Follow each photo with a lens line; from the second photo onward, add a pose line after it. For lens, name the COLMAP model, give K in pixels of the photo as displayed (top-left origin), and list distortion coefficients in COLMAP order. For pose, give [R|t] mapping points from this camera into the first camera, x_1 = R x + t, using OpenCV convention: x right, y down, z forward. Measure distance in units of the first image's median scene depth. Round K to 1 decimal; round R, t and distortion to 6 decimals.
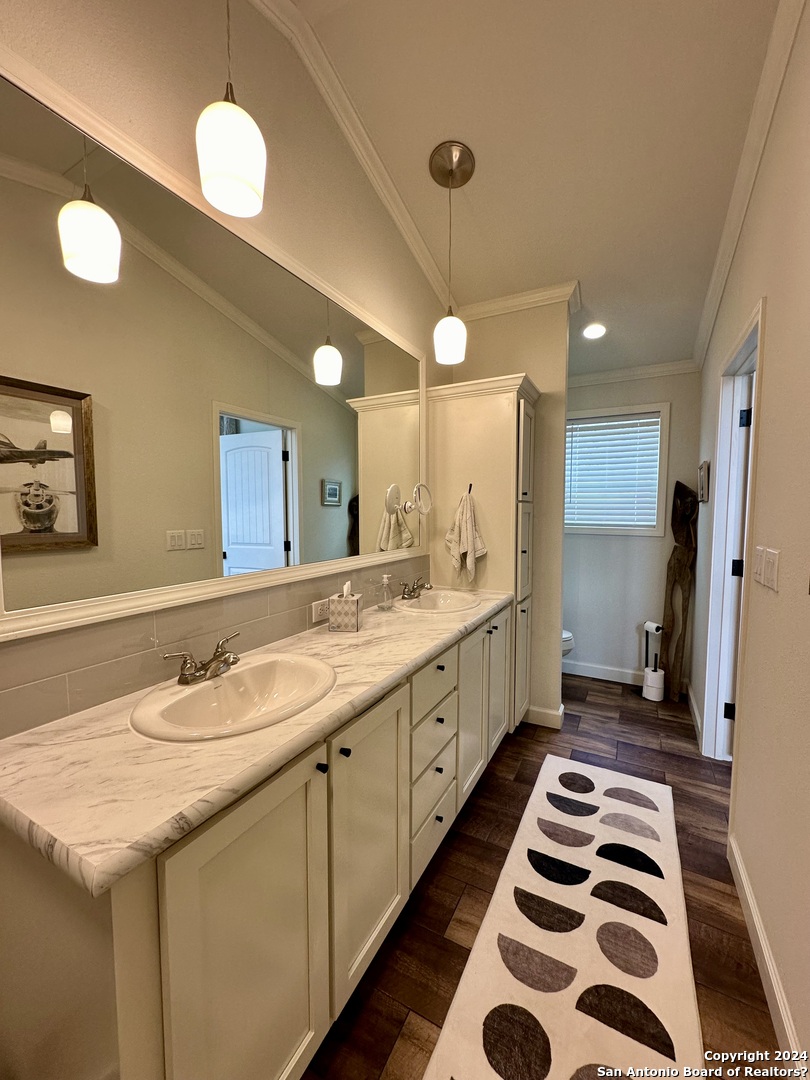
lens RADIAL K [[430.3, 0, 405.0], [0, 430.3, 540.0], [0, 0, 1]] dist [-0.002558, 0.000711]
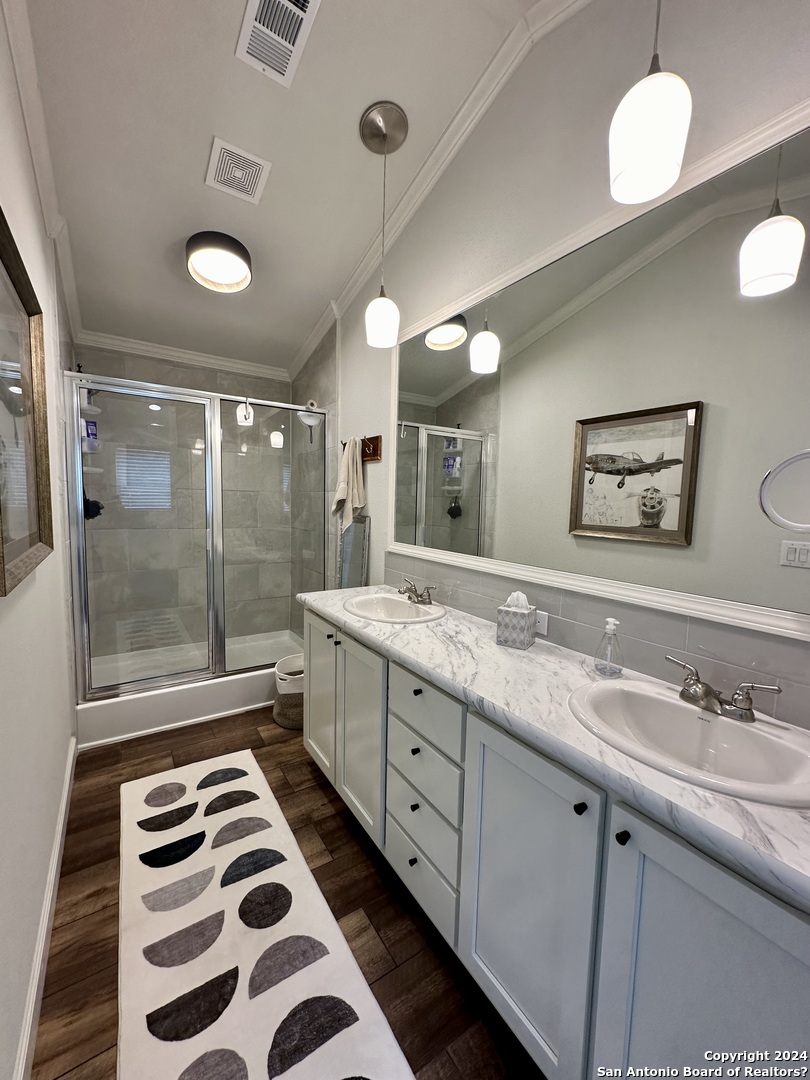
lens RADIAL K [[430.3, 0, 405.0], [0, 430.3, 540.0], [0, 0, 1]] dist [-0.002558, 0.000711]
pose [[-0.470491, 0.070045, -0.879620, 0.809785], [-0.083858, 0.988783, 0.123592, -0.104851], [0.878411, 0.131913, -0.459340, 1.299689]]
